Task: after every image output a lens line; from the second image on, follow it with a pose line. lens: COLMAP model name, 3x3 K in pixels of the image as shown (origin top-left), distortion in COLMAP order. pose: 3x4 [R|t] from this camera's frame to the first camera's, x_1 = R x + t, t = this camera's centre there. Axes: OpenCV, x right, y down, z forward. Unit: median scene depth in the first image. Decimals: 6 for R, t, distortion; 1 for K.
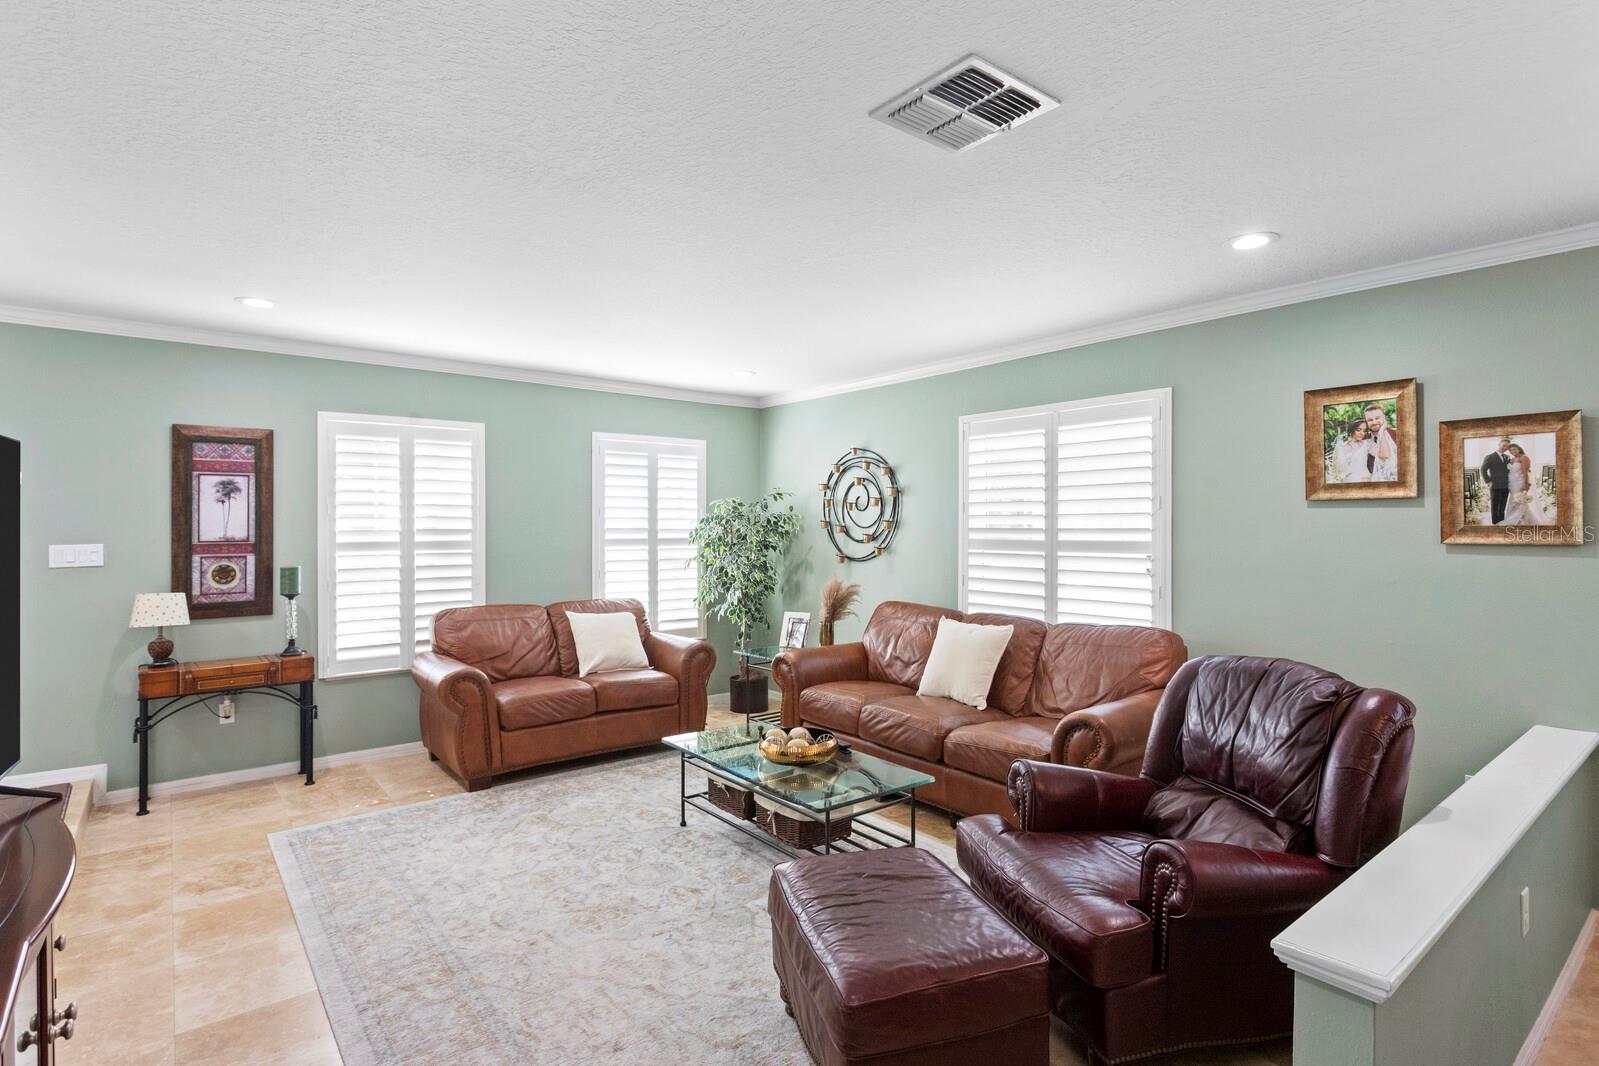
lens RADIAL K [[801.4, 0, 807.4], [0, 801.4, 525.2], [0, 0, 1]] dist [-0.014543, 0.005974]
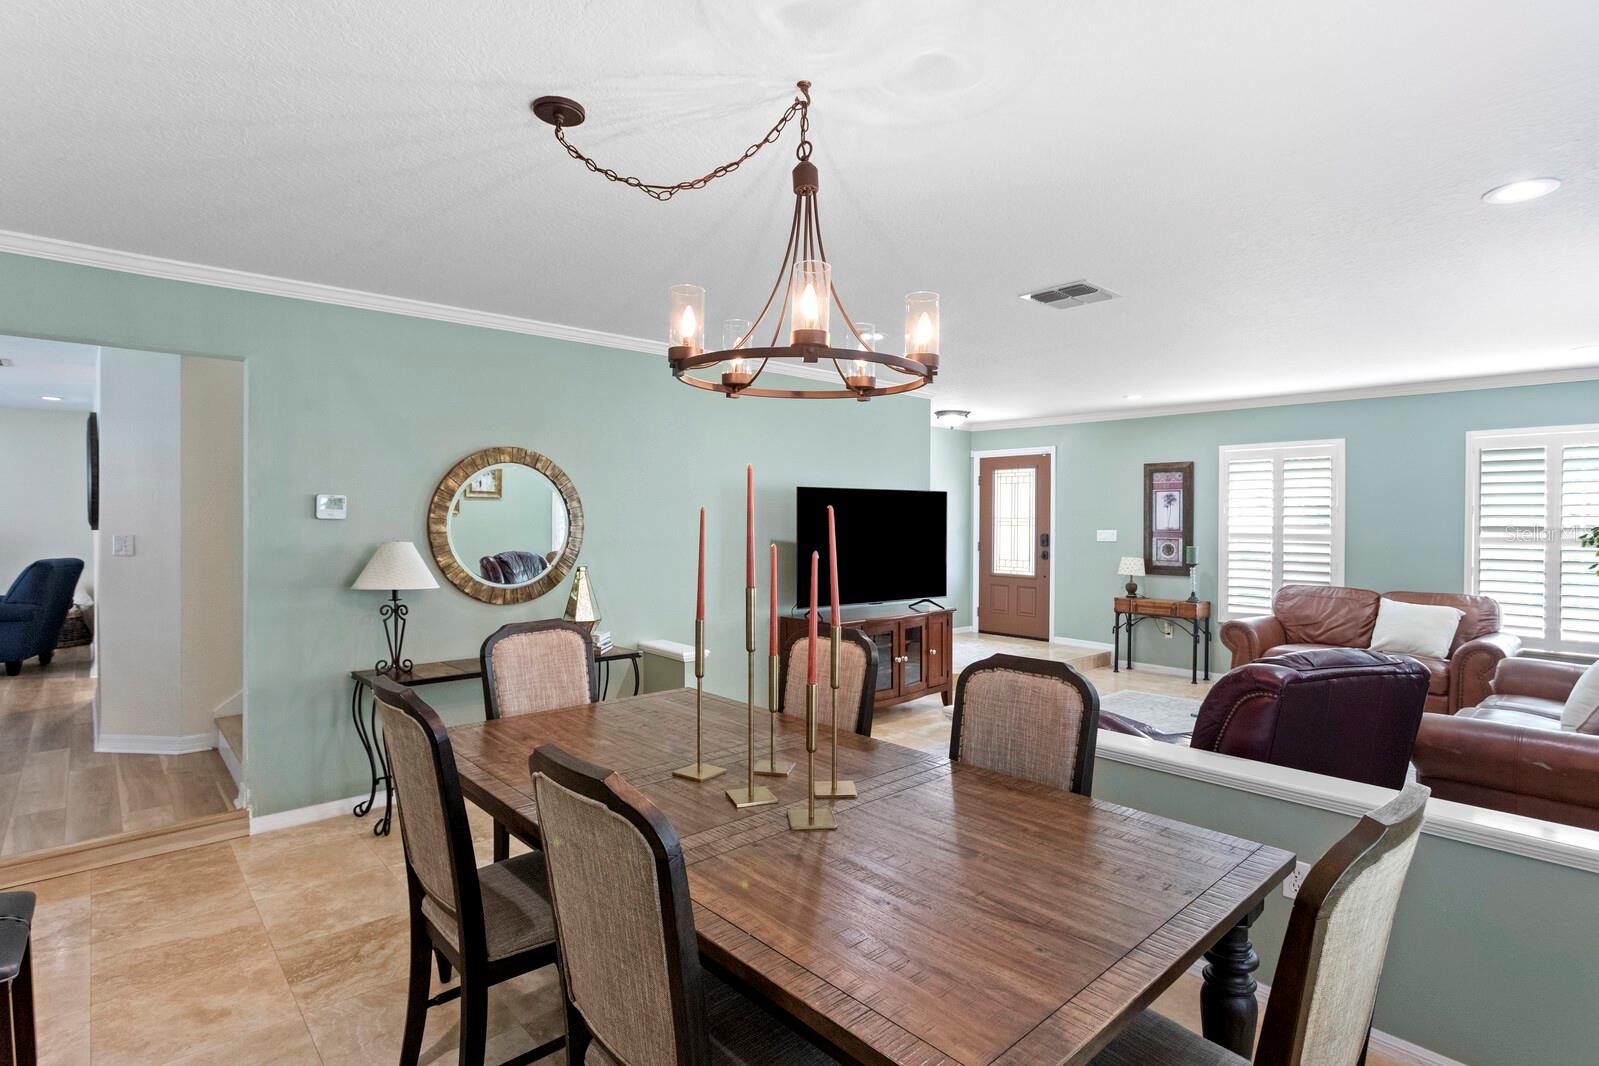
lens RADIAL K [[801.4, 0, 794.7], [0, 801.4, 530.8], [0, 0, 1]] dist [-0.014543, 0.005974]
pose [[0.055957, 0.016768, -0.998292, 0.892856], [-0.009965, 0.999819, 0.016236, 0.002172], [0.998383, 0.009039, 0.056114, 0.111760]]
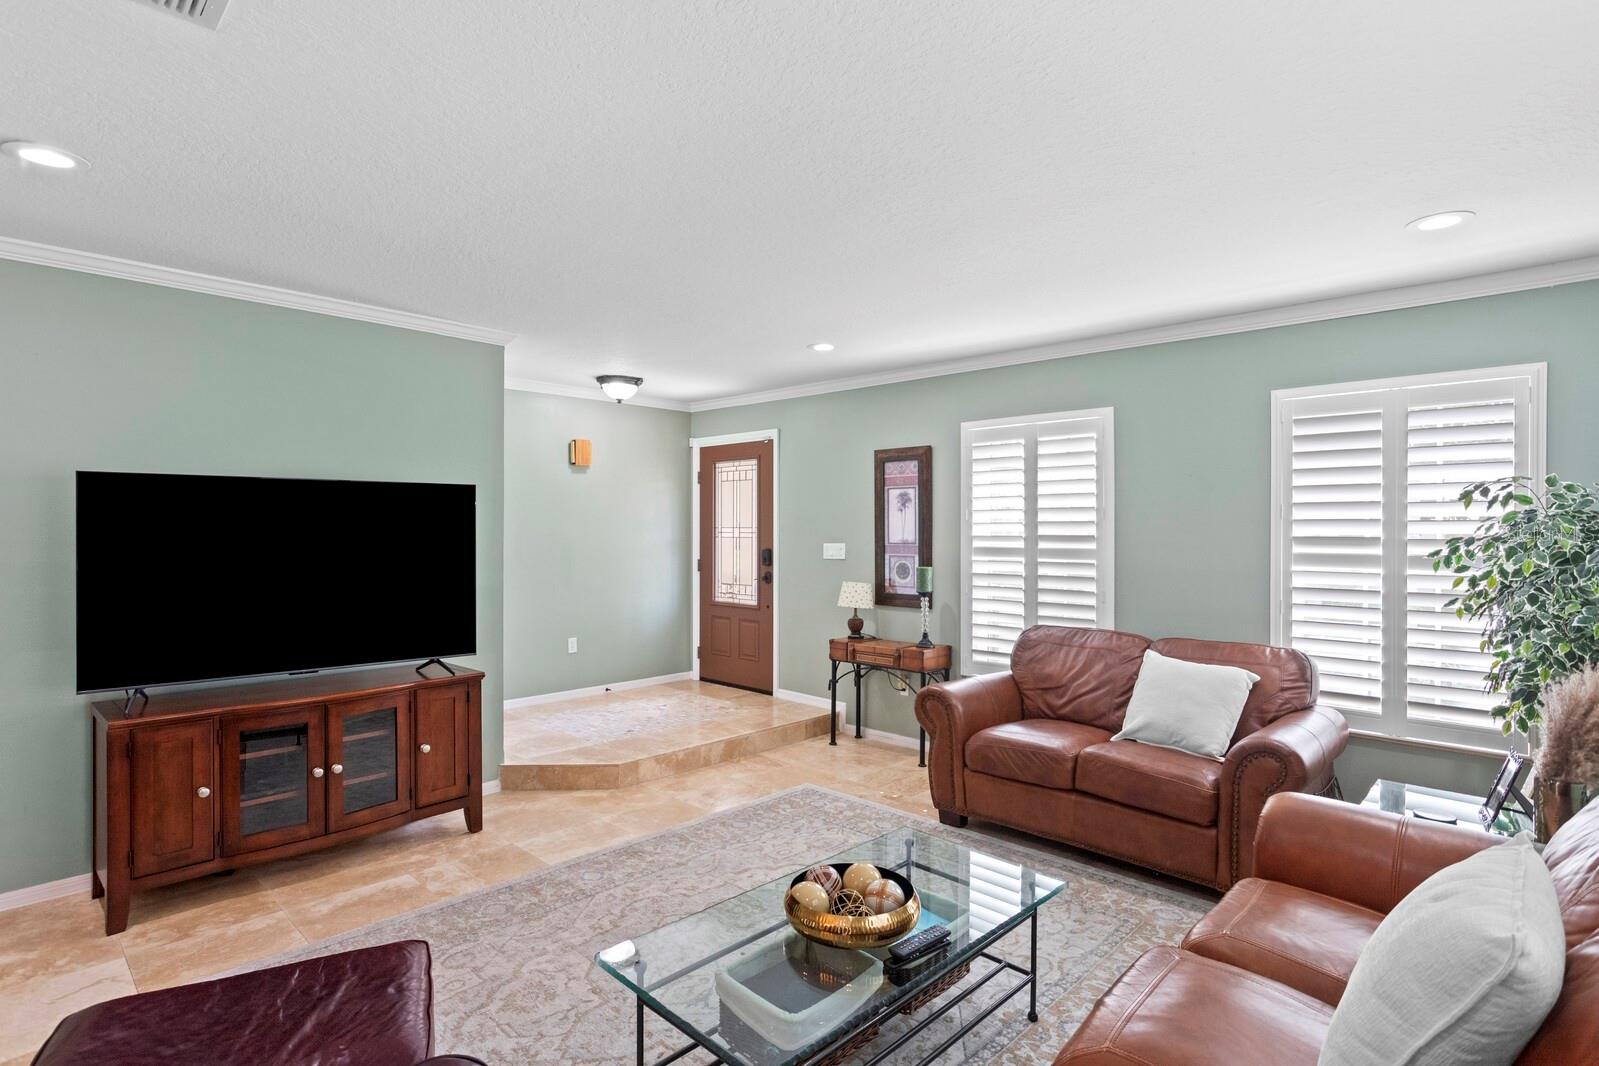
lens RADIAL K [[801.4, 0, 795.5], [0, 801.4, 538.6], [0, 0, 1]] dist [-0.014543, 0.005974]
pose [[0.125330, 0.012713, -0.992034, 0.430762], [-0.006633, 0.999906, 0.011976, -0.000129], [0.992093, 0.005079, 0.125402, 0.672418]]
